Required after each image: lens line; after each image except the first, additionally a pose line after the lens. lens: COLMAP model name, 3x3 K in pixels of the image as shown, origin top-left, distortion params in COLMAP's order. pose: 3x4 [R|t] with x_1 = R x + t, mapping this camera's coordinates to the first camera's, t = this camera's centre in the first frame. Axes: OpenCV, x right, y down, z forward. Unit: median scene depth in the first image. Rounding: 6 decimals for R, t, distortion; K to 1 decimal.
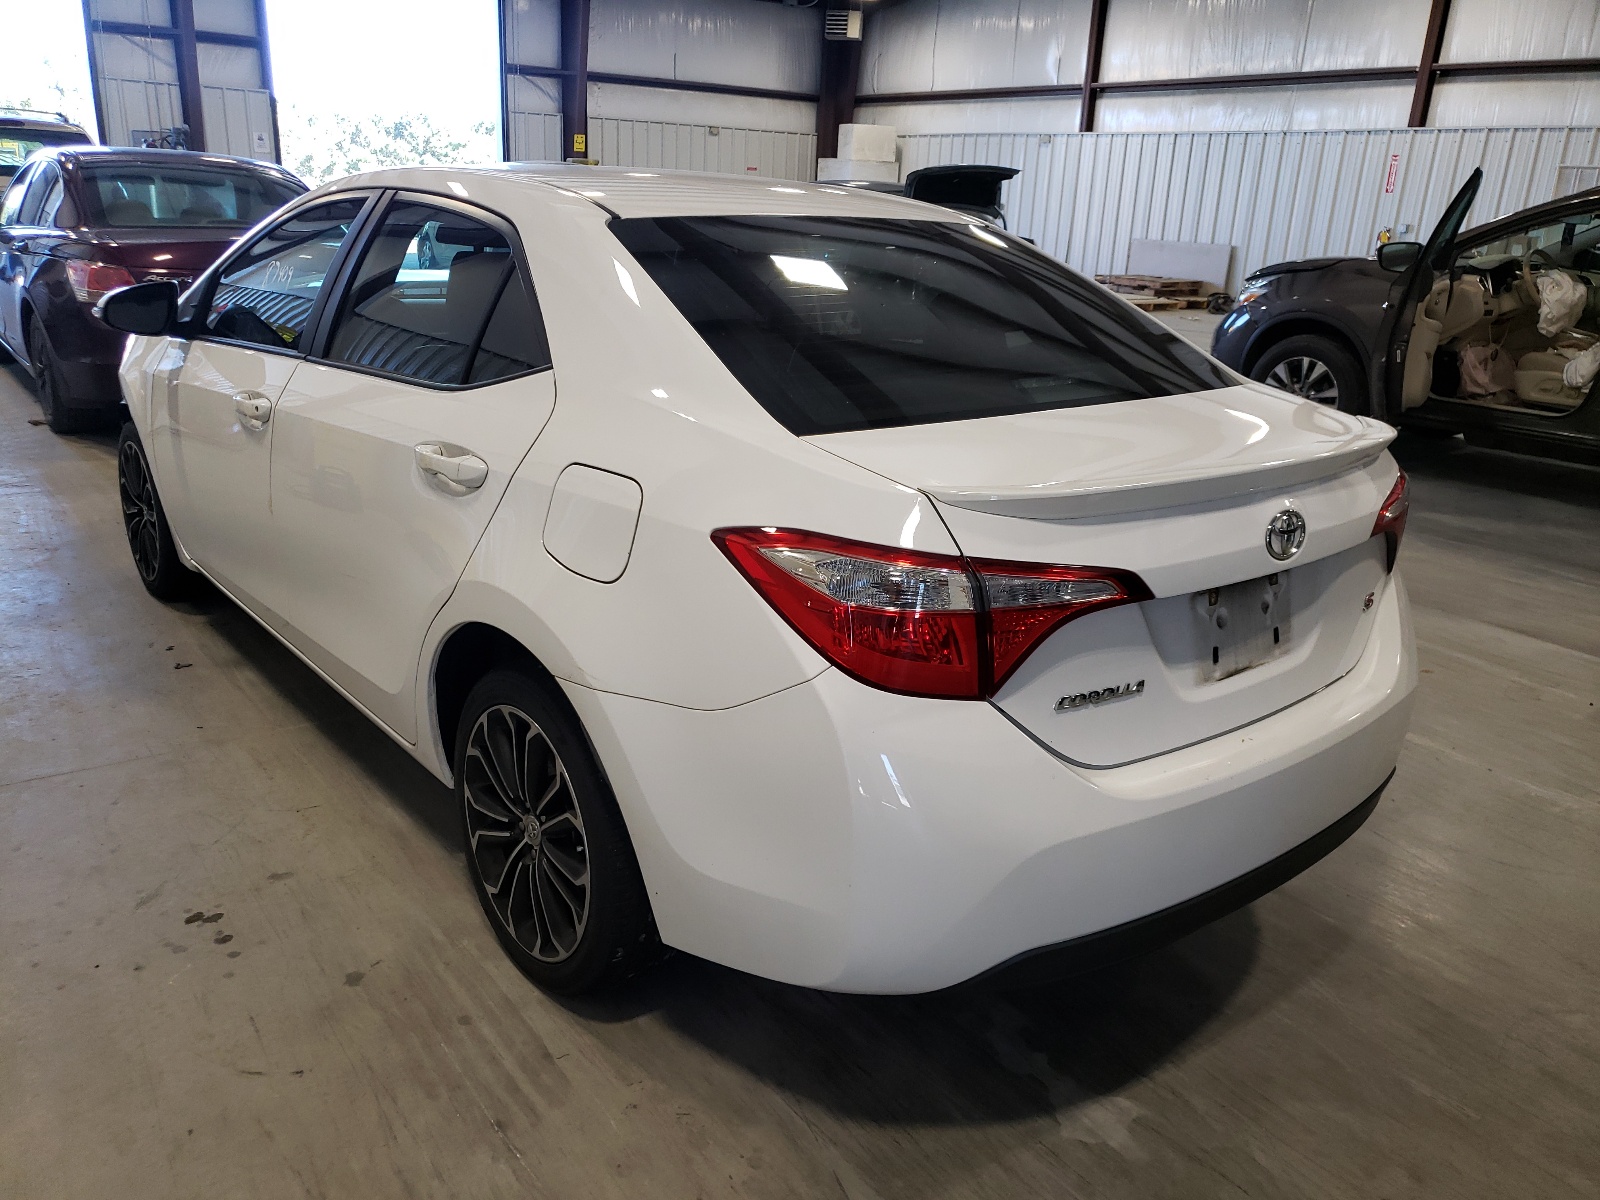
lens RADIAL K [[1185.6, 0, 796.8], [0, 1185.6, 585.8], [0, 0, 1]] dist [0.009851, 0.000386]
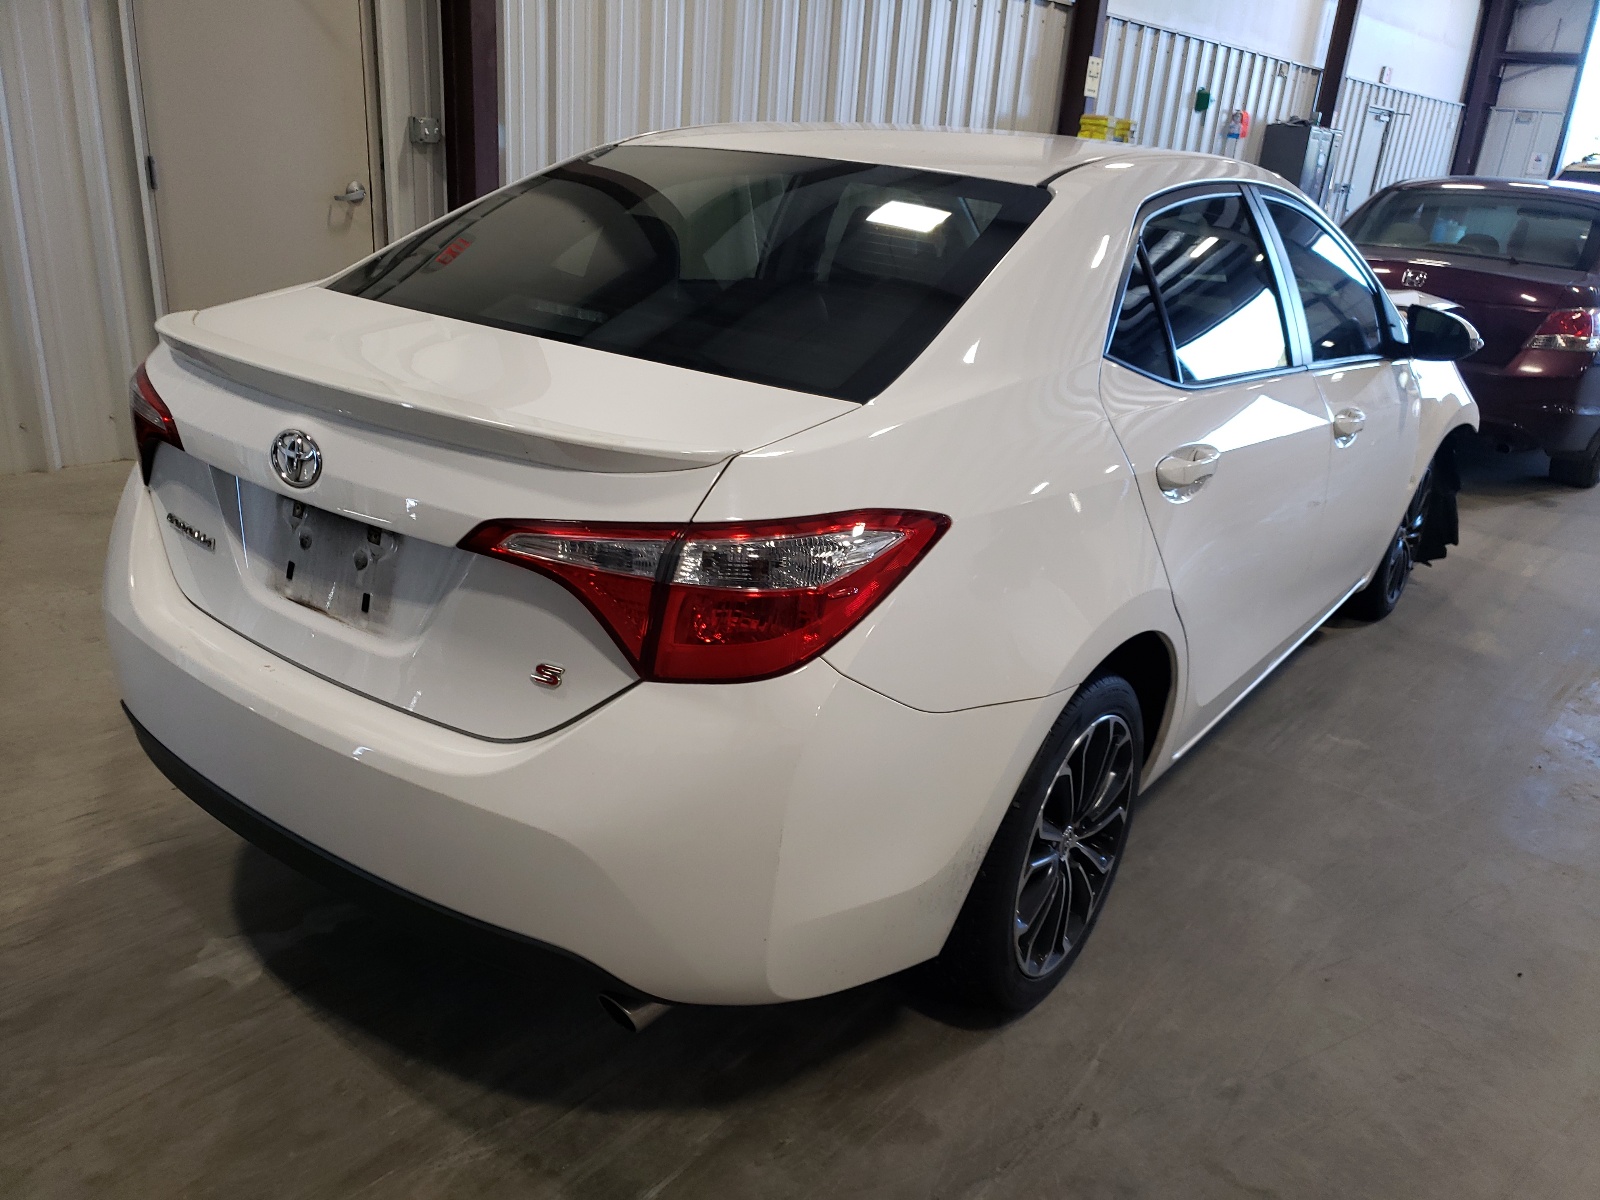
lens RADIAL K [[1185.6, 0, 796.8], [0, 1185.6, 585.8], [0, 0, 1]] dist [0.009851, 0.000386]
pose [[0.289193, 0.300484, -0.908888, 1.235935], [-0.342717, 0.919023, 0.194788, -0.232230], [0.893819, 0.255160, 0.368756, 0.953793]]
